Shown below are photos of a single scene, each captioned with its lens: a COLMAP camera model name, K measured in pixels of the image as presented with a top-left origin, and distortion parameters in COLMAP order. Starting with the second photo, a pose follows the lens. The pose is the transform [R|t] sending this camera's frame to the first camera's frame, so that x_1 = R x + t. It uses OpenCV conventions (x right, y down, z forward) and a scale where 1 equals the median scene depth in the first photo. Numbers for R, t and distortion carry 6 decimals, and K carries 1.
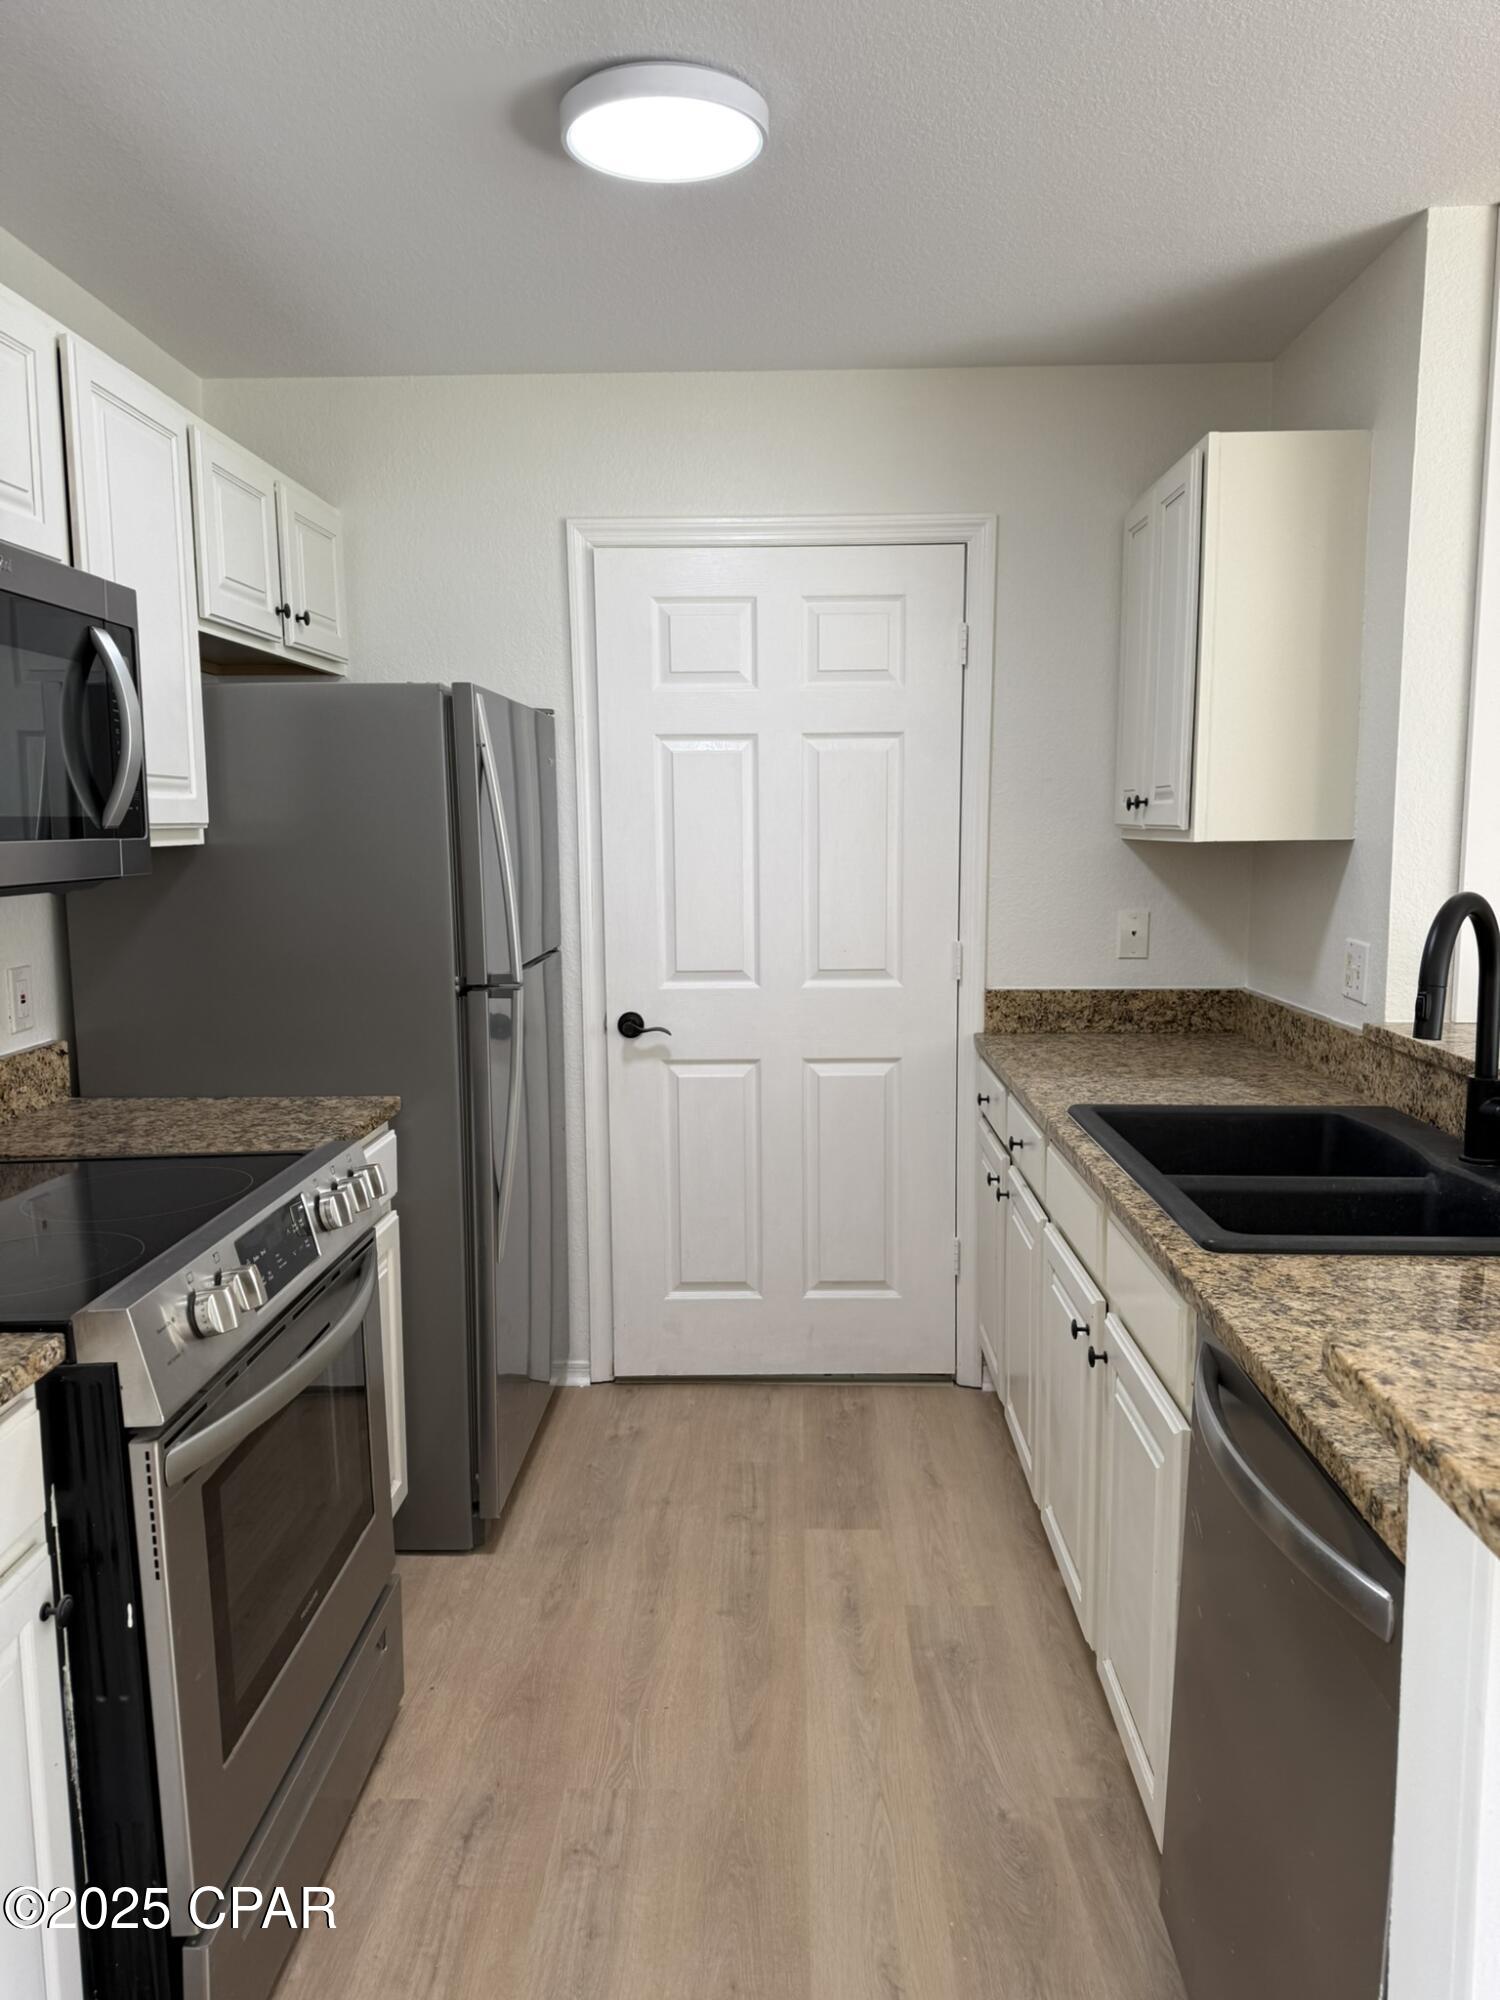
lens RADIAL K [[1403.3, 0, 735.4], [0, 1403.3, 1005.0], [0, 0, 1]] dist [0.069259, -0.070756]
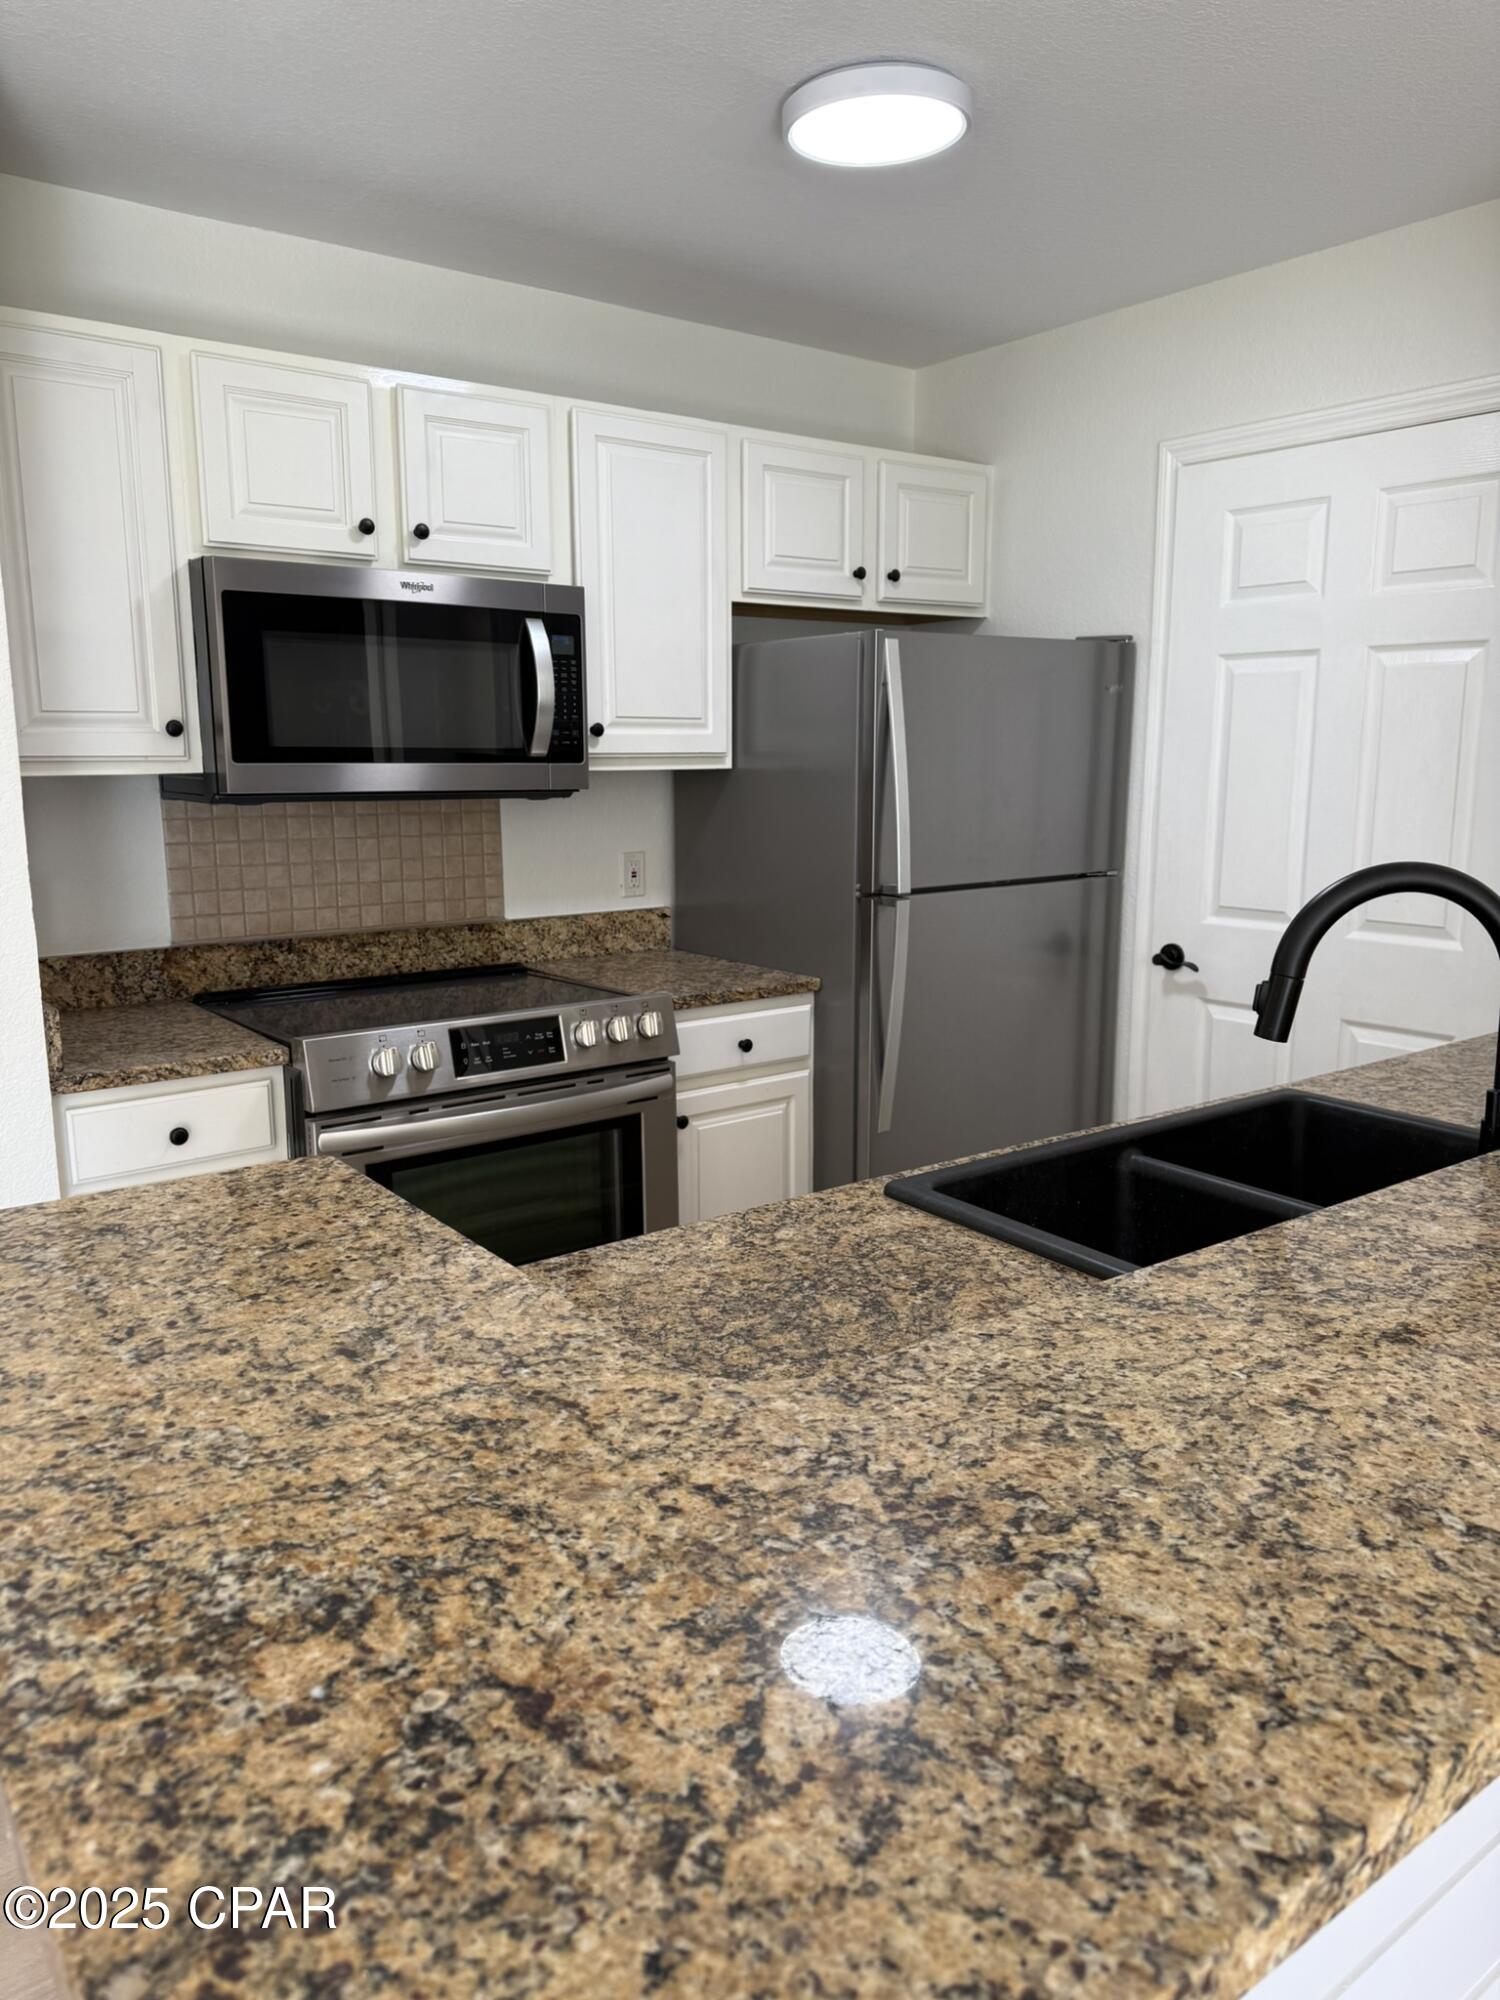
lens RADIAL K [[1403.3, 0, 731.4], [0, 1403.3, 998.8], [0, 0, 1]] dist [0.069259, -0.070756]
pose [[0.622640, 0.143945, -0.769155, 0.516146], [-0.101987, 0.989479, 0.102618, -0.027775], [0.775834, 0.014550, 0.630769, 0.142291]]
